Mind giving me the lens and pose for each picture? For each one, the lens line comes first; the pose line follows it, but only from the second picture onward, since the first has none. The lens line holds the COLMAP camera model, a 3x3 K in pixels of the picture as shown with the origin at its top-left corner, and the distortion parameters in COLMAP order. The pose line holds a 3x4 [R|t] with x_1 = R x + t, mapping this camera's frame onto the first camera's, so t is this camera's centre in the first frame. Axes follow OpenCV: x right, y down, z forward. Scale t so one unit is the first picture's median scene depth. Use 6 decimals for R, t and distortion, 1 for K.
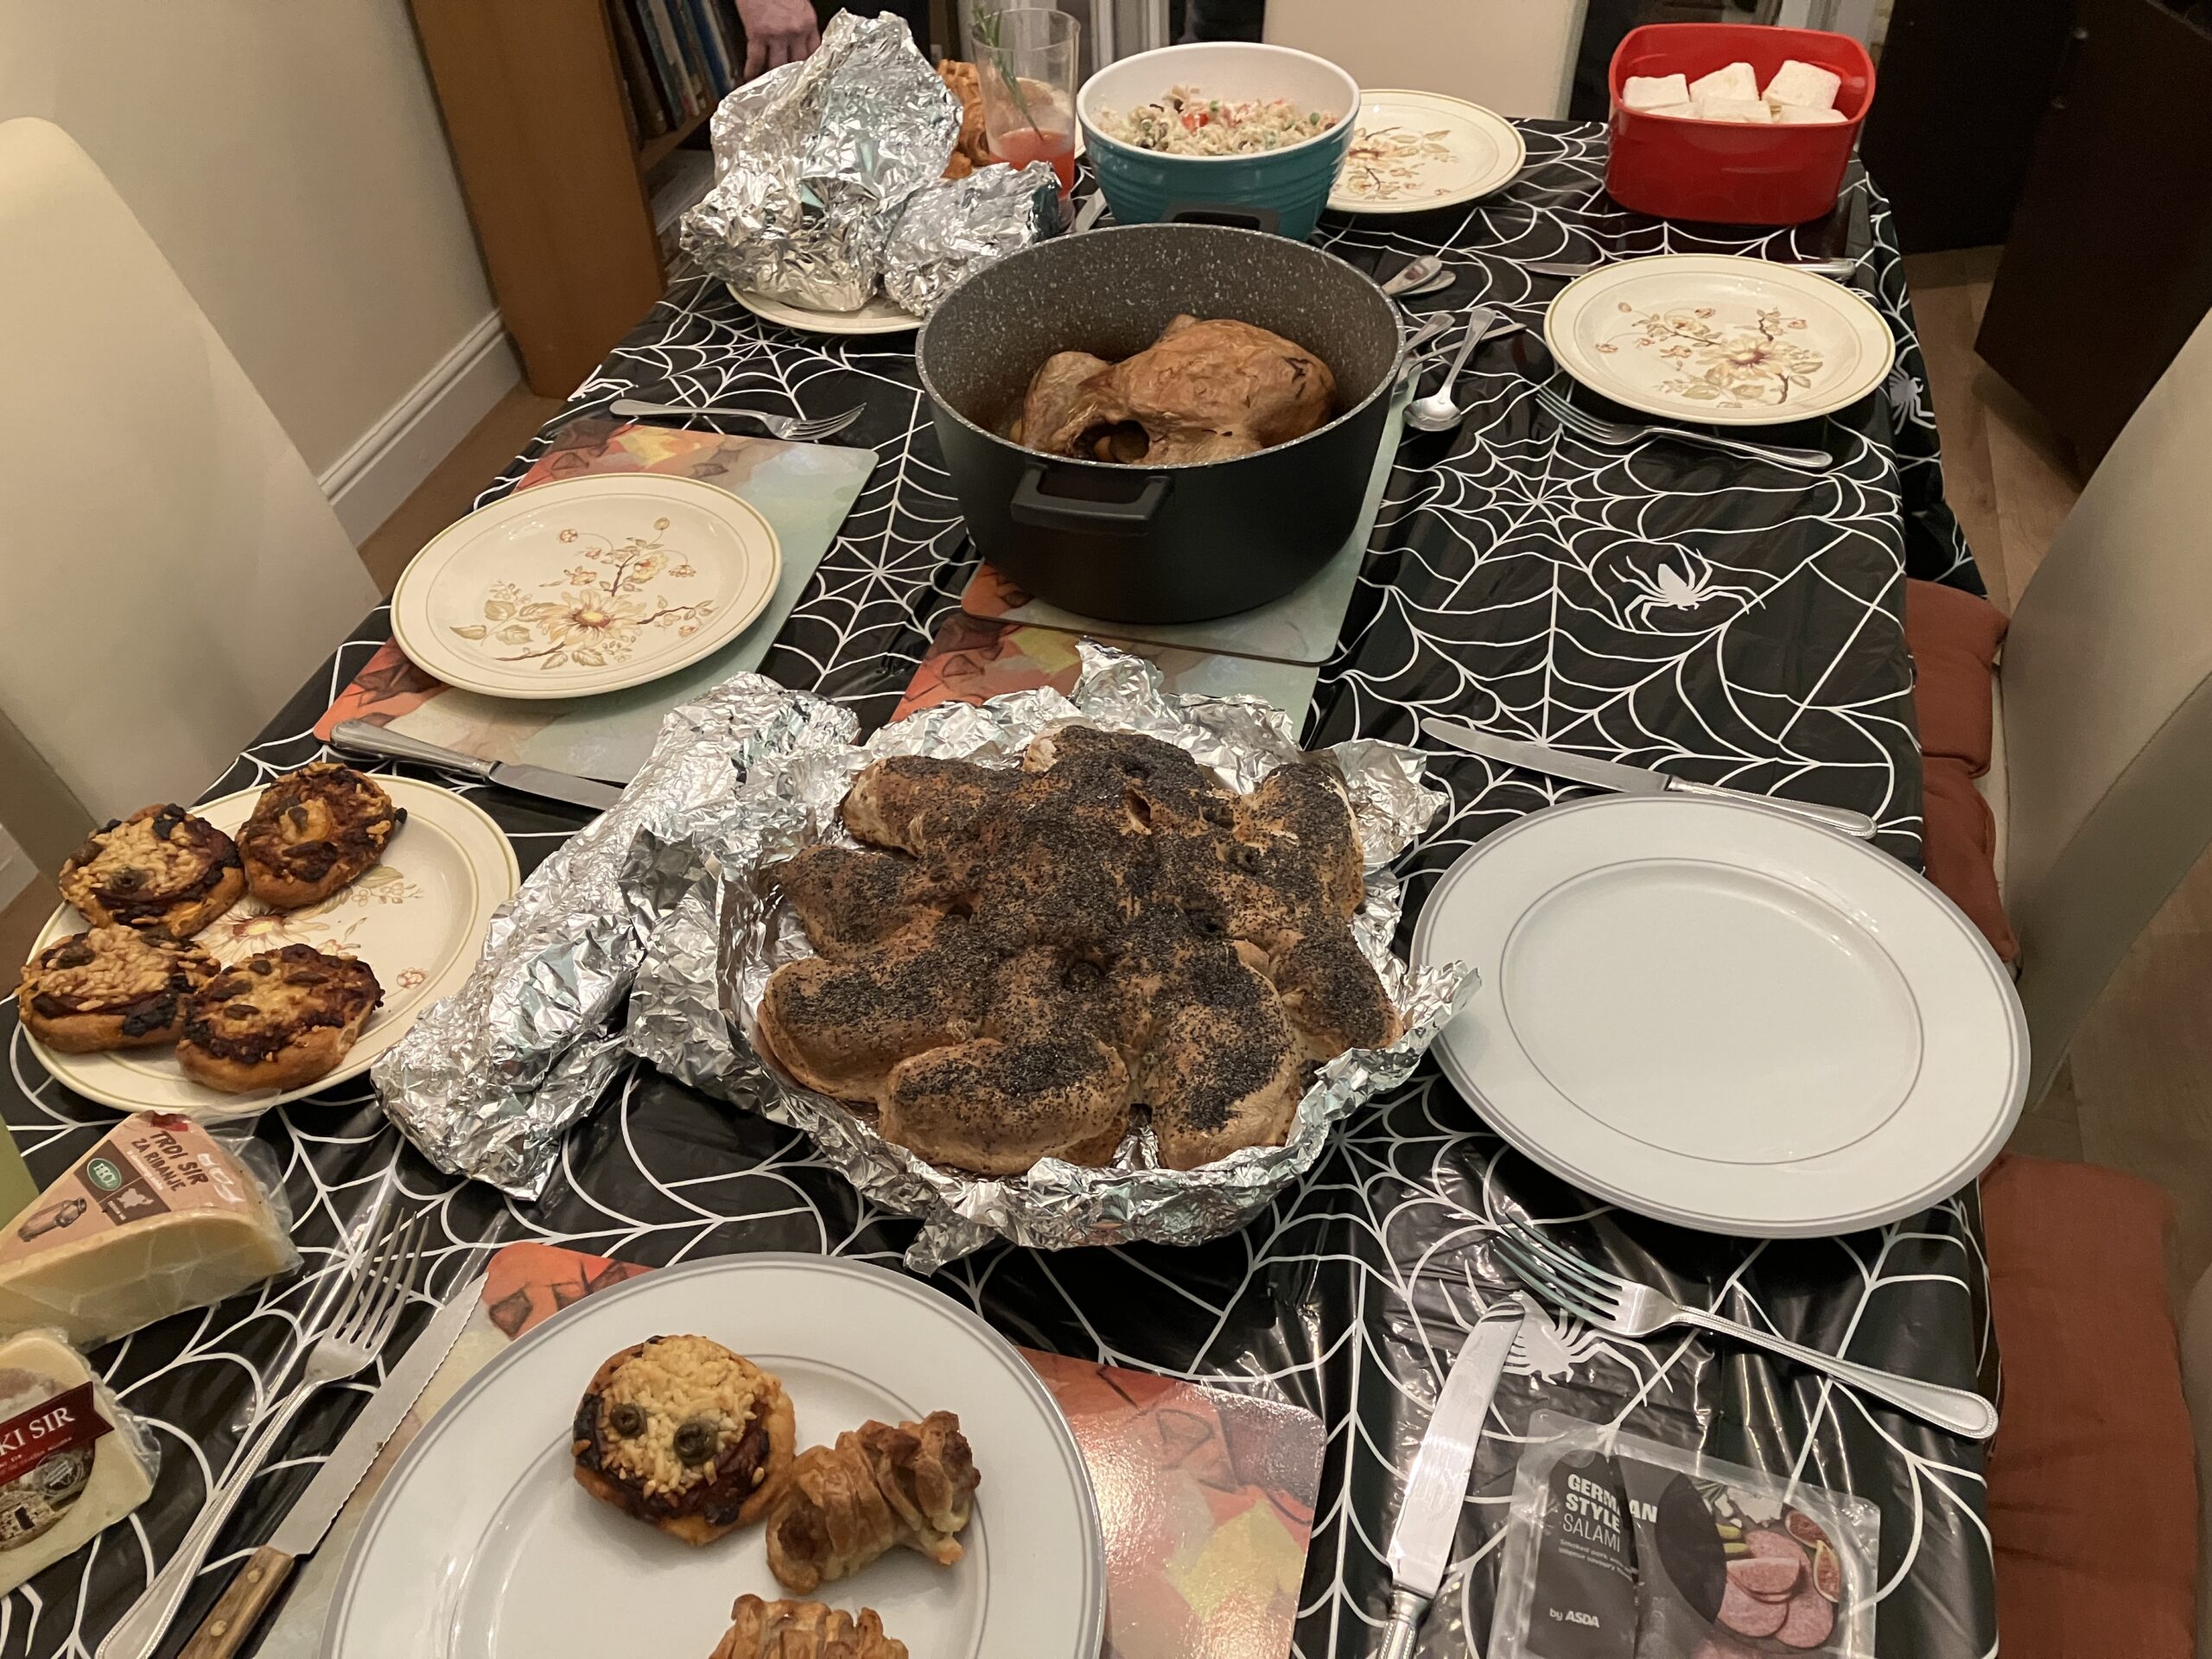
lens RADIAL K [[1796.6, 0, 1106.0], [0, 1796.6, 829.5], [0, 0, 1]] dist [0.001013, -0.008617]
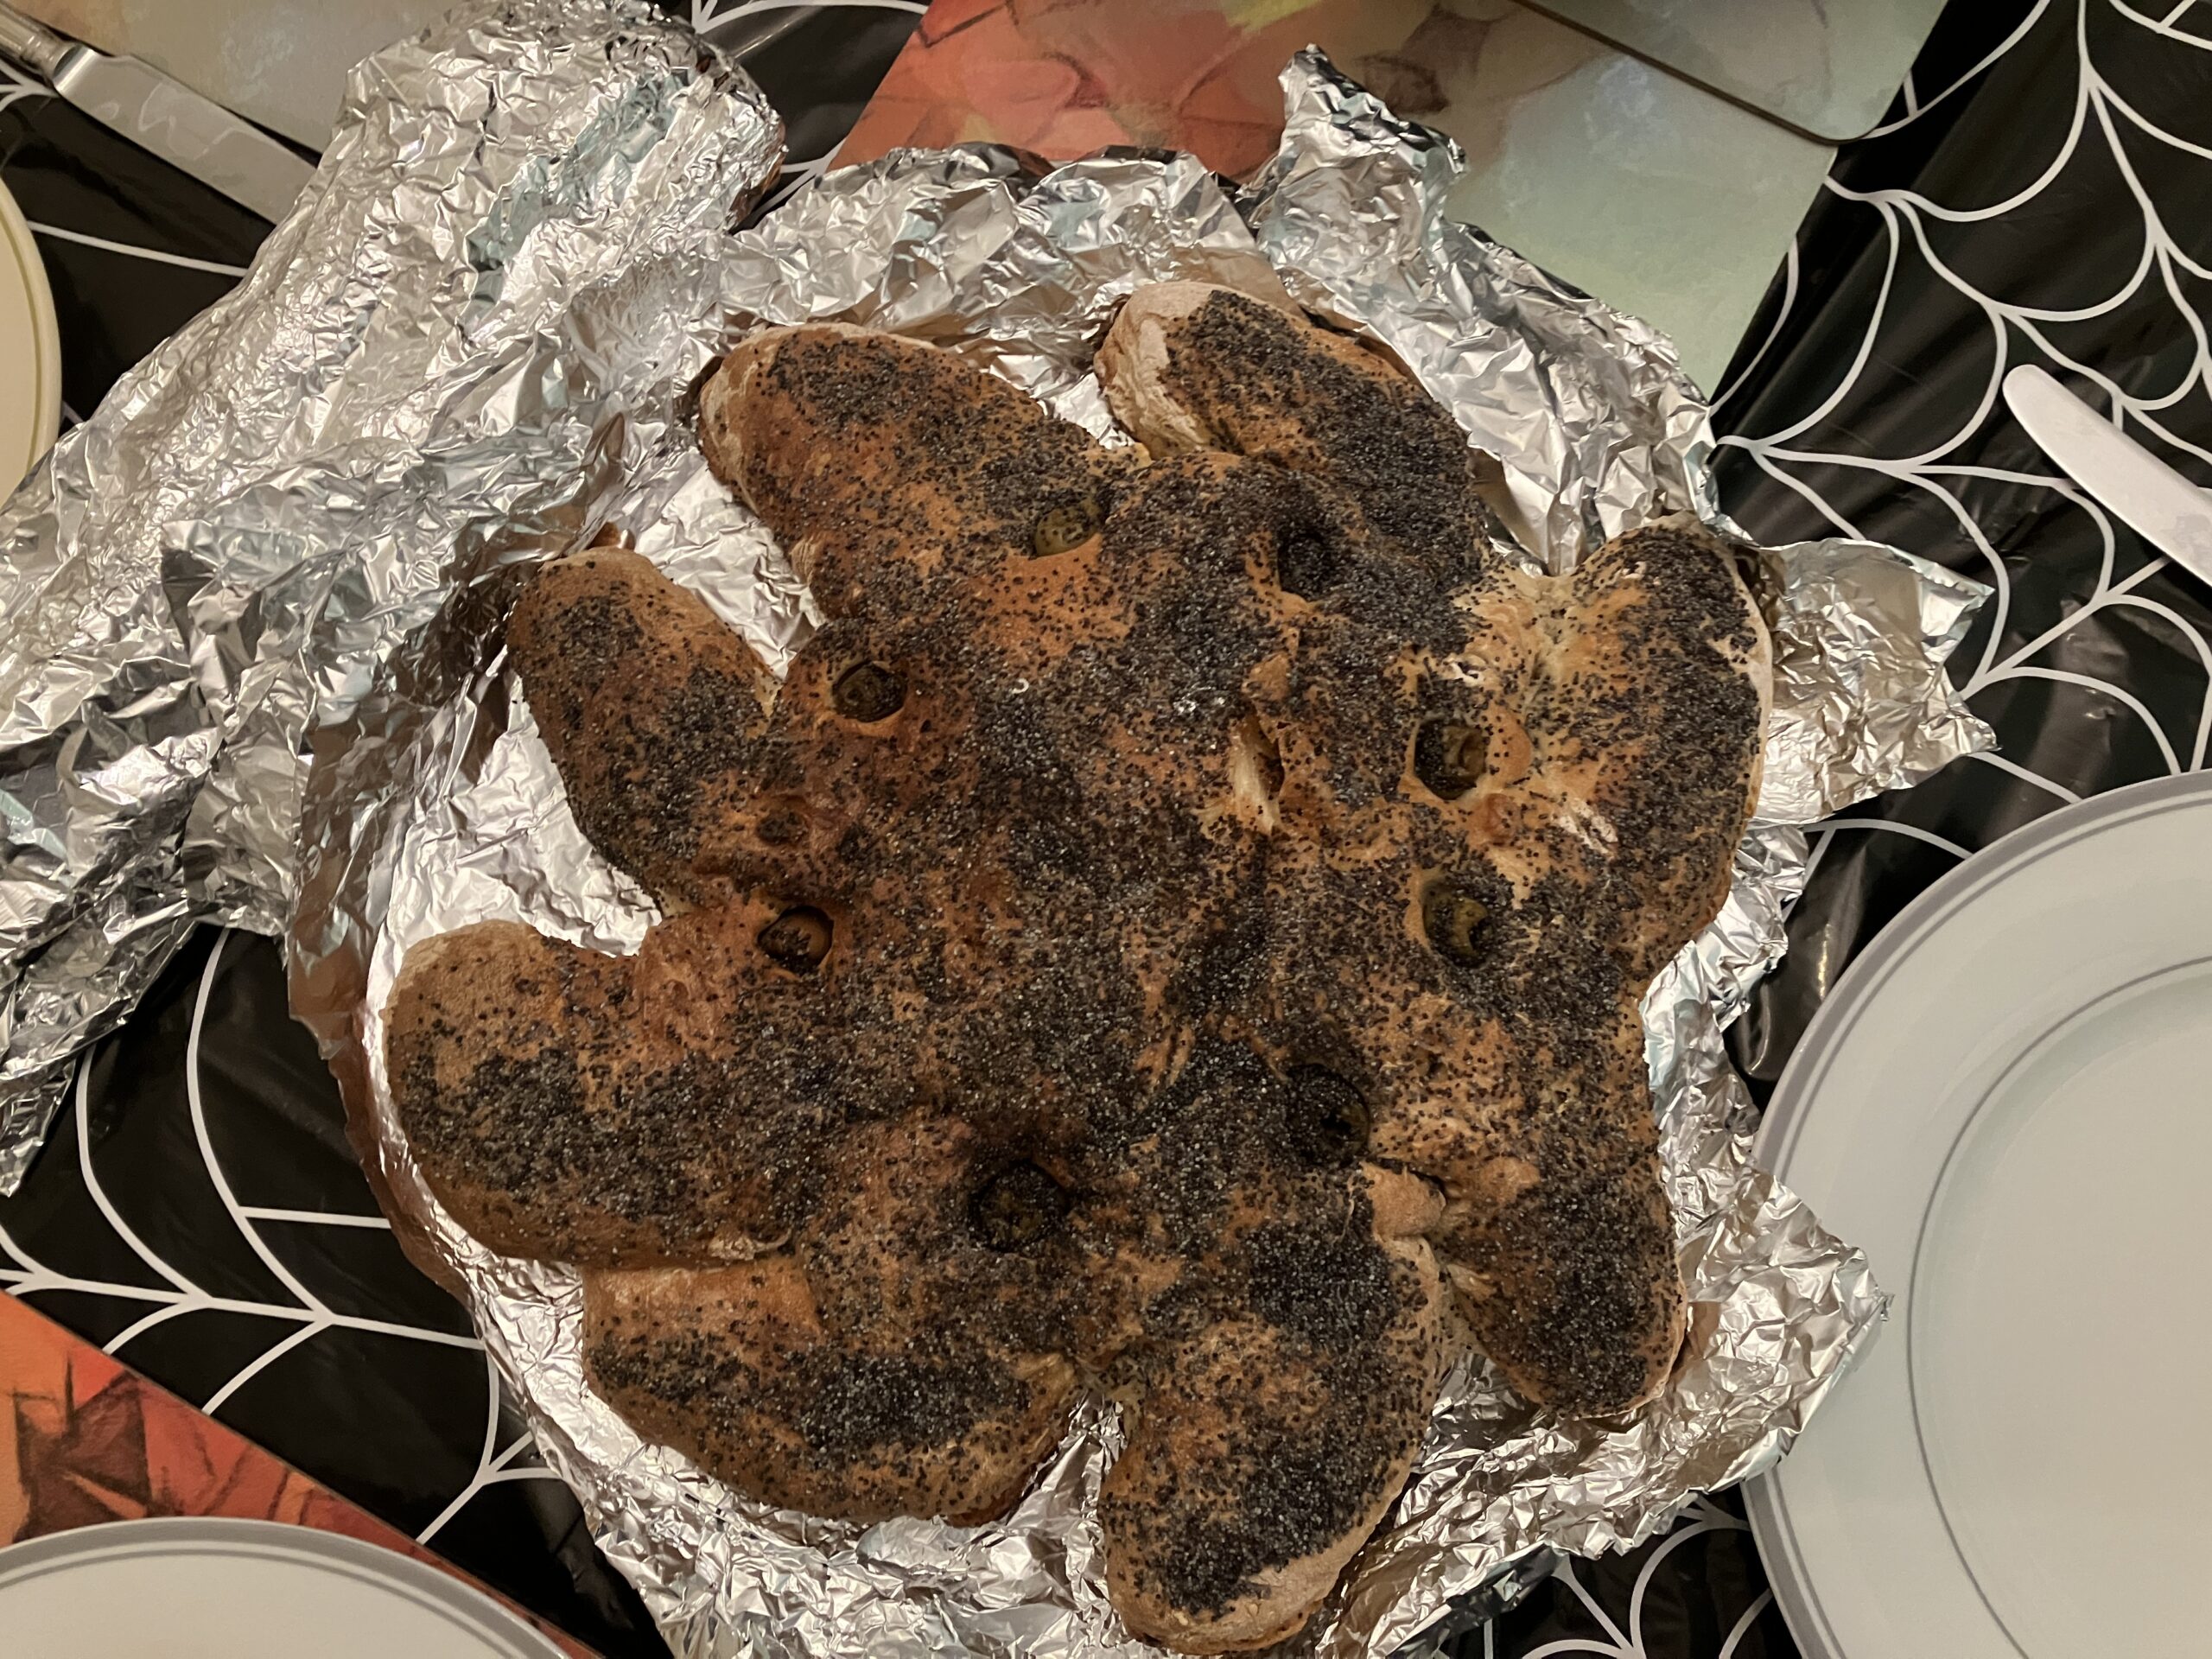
lens RADIAL K [[1796.6, 0, 1106.0], [0, 1796.6, 829.5], [0, 0, 1]] dist [0.001013, -0.008617]
pose [[0.970127, 0.236511, -0.054001, 0.009921], [-0.156622, 0.780592, 0.605100, -0.255388], [0.185265, -0.578566, 0.794316, 0.664753]]
